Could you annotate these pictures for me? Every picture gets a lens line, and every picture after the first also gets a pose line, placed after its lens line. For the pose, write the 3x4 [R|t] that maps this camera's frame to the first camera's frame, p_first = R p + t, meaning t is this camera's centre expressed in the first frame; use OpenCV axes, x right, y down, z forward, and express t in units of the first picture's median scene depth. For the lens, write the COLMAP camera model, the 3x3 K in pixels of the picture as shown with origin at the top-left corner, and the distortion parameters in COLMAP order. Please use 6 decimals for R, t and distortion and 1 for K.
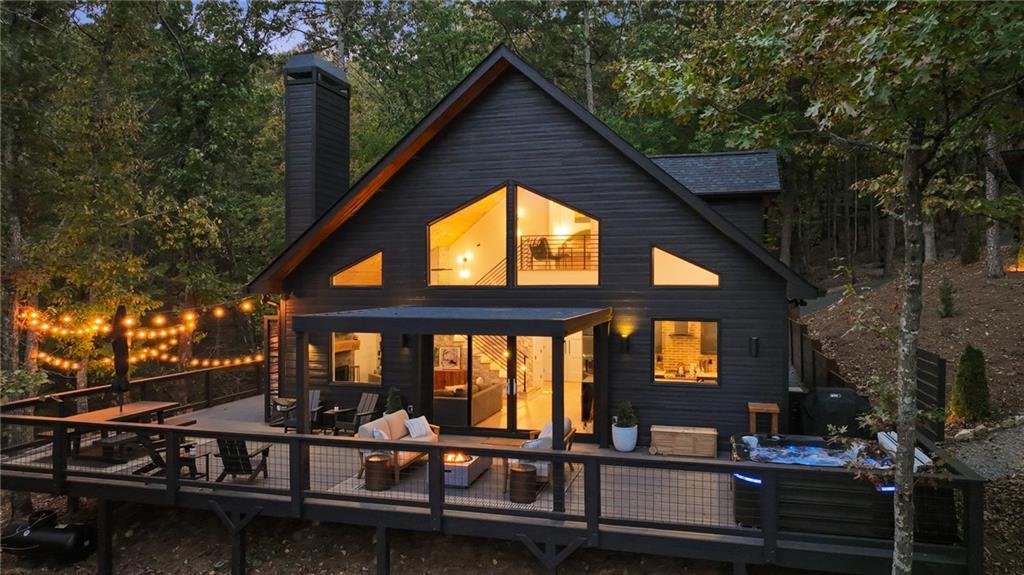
lens RADIAL K [[713.9, 0, 512.0], [0, 713.9, 287.5], [0, 0, 1]] dist [0.000770, 0.010034]
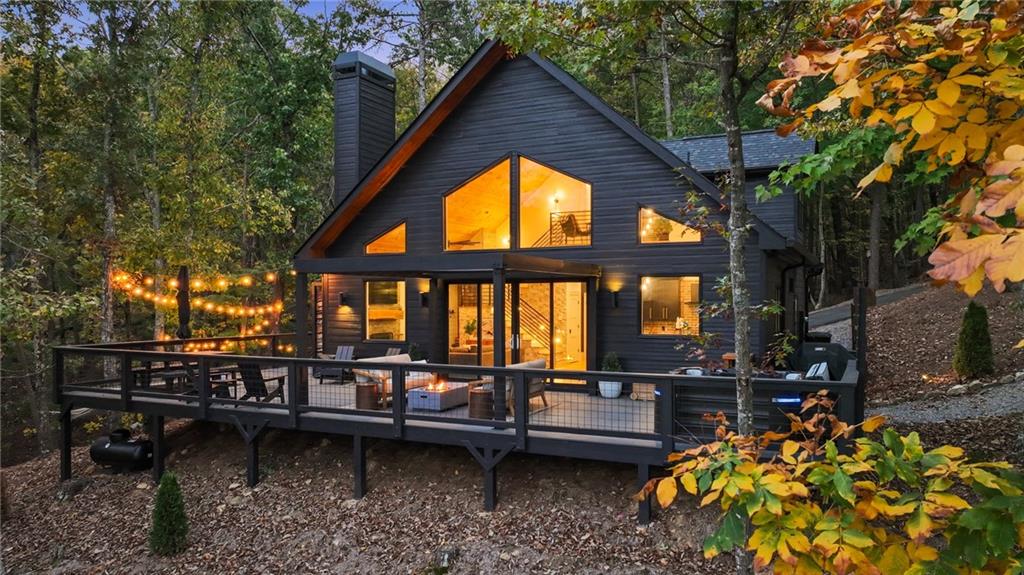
lens RADIAL K [[718.3, 0, 515.8], [0, 718.3, 310.6], [0, 0, 1]] dist [0.003862, 0.001147]
pose [[0.984666, 0.001976, -0.174438, 0.192914], [-0.000843, 0.999978, 0.006569, 0.085400], [0.174447, -0.006321, 0.984646, -0.078441]]
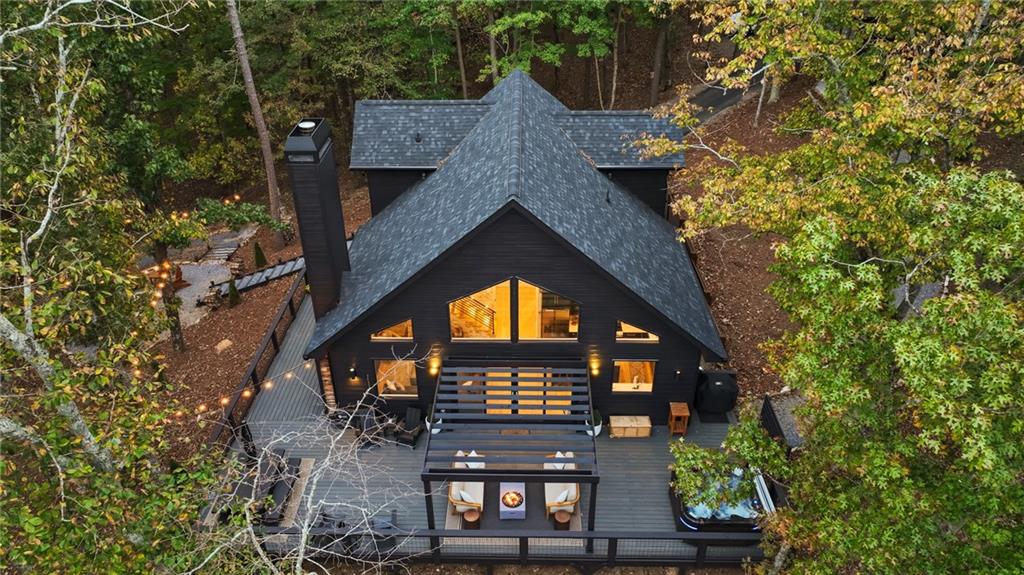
lens RADIAL K [[707.0, 0, 512.0], [0, 707.0, 287.5], [0, 0, 1]] dist [0.003562, -0.001473]
pose [[0.969015, -0.132841, 0.208239, -0.279219], [0.006581, 0.856650, 0.515855, -0.803218], [-0.246914, -0.498501, 0.830981, -0.088202]]
